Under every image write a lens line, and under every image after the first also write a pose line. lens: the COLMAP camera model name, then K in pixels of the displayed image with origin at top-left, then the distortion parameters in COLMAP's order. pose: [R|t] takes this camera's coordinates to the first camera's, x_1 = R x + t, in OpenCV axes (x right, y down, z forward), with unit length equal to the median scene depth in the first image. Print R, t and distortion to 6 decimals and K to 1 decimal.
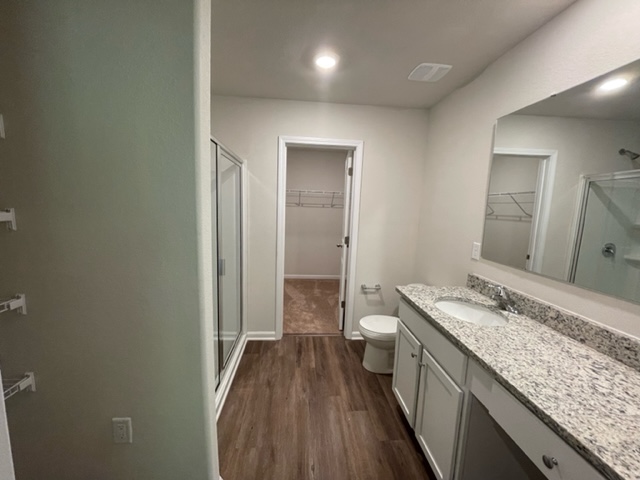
lens RADIAL K [[257.3, 0, 319.7], [0, 257.3, 238.5], [0, 0, 1]] dist [0.002100, 0.000179]
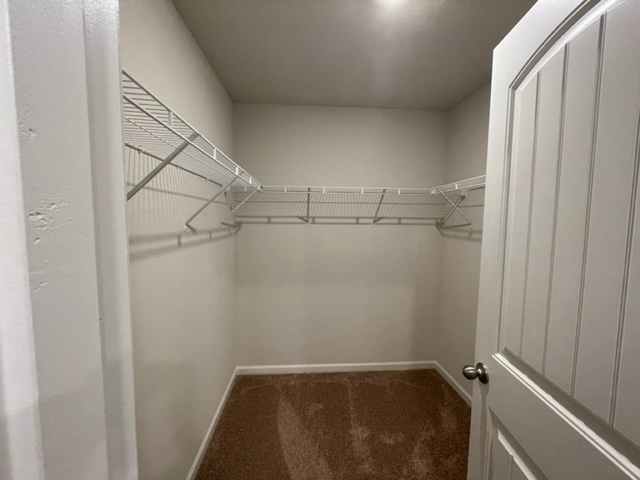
lens RADIAL K [[257.3, 0, 320.9], [0, 257.3, 240.5], [0, 0, 1]] dist [0.002100, 0.000179]
pose [[0.999716, -0.022732, -0.007192, -0.051940], [0.022262, 0.997960, -0.059839, -0.062754], [0.008537, 0.059661, 0.998182, 0.520395]]
